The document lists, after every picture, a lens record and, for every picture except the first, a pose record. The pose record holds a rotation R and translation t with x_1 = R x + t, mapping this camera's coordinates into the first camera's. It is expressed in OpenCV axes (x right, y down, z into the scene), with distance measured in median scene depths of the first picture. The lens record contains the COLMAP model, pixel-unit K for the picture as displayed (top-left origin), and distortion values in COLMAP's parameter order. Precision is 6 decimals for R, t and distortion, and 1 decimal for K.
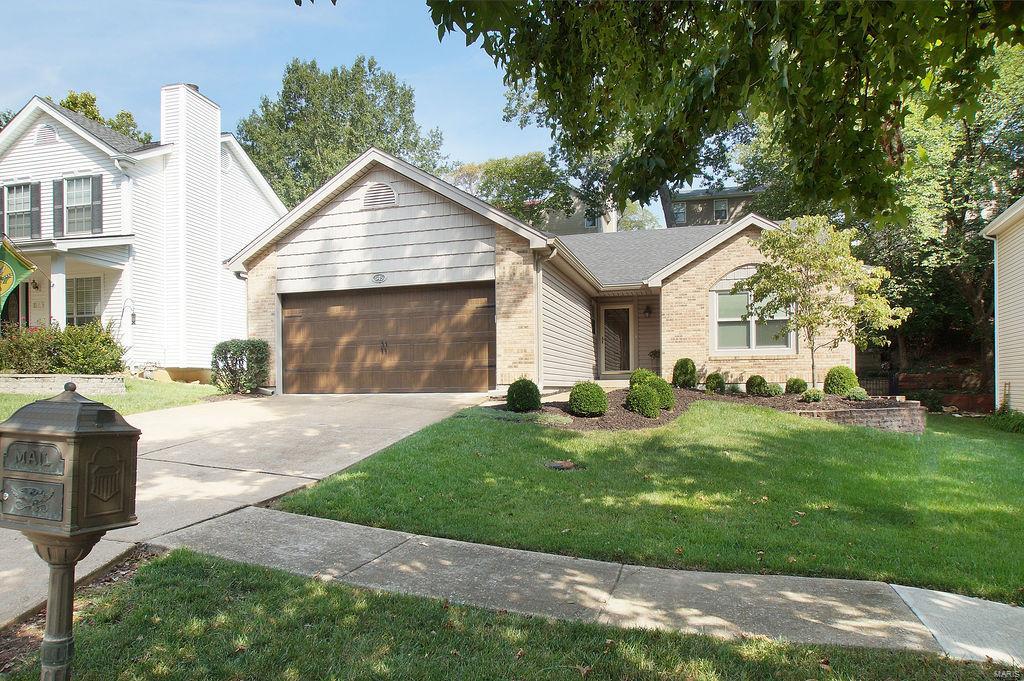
lens RADIAL K [[497.6, 0, 508.9], [0, 497.6, 340.5], [0, 0, 1]] dist [-0.013799, 0.000085]
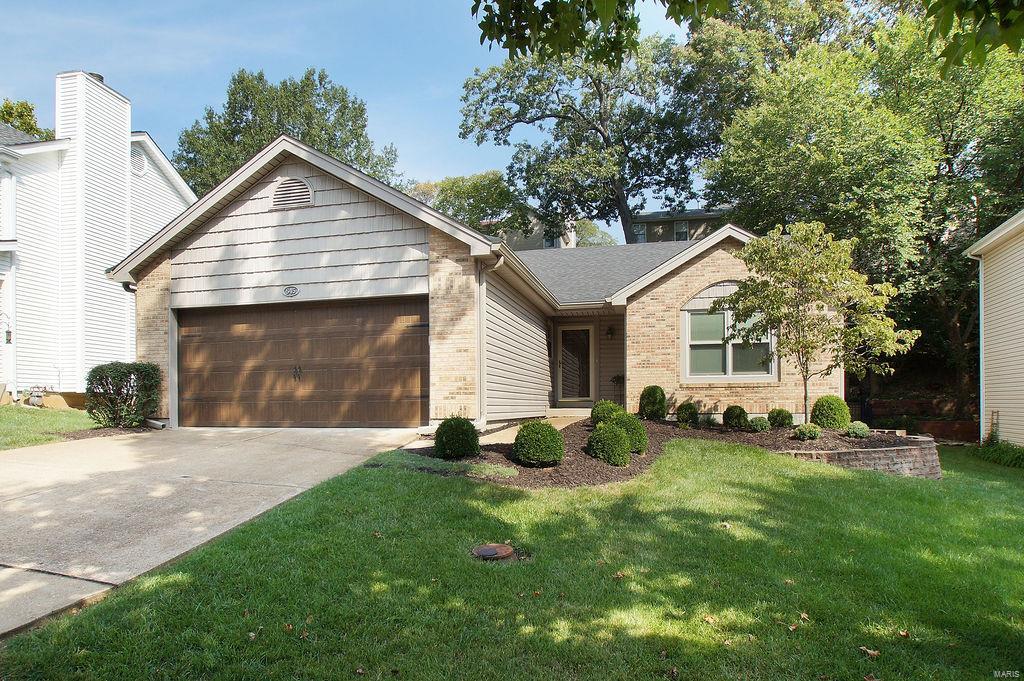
lens RADIAL K [[483.6, 0, 447.7], [0, 483.6, 352.2], [0, 0, 1]] dist [-0.000700, -0.000028]
pose [[0.998986, 0.008266, -0.044264, 0.035391], [-0.009037, 0.999810, -0.017248, -0.008505], [0.044114, 0.017630, 0.998871, 0.165886]]
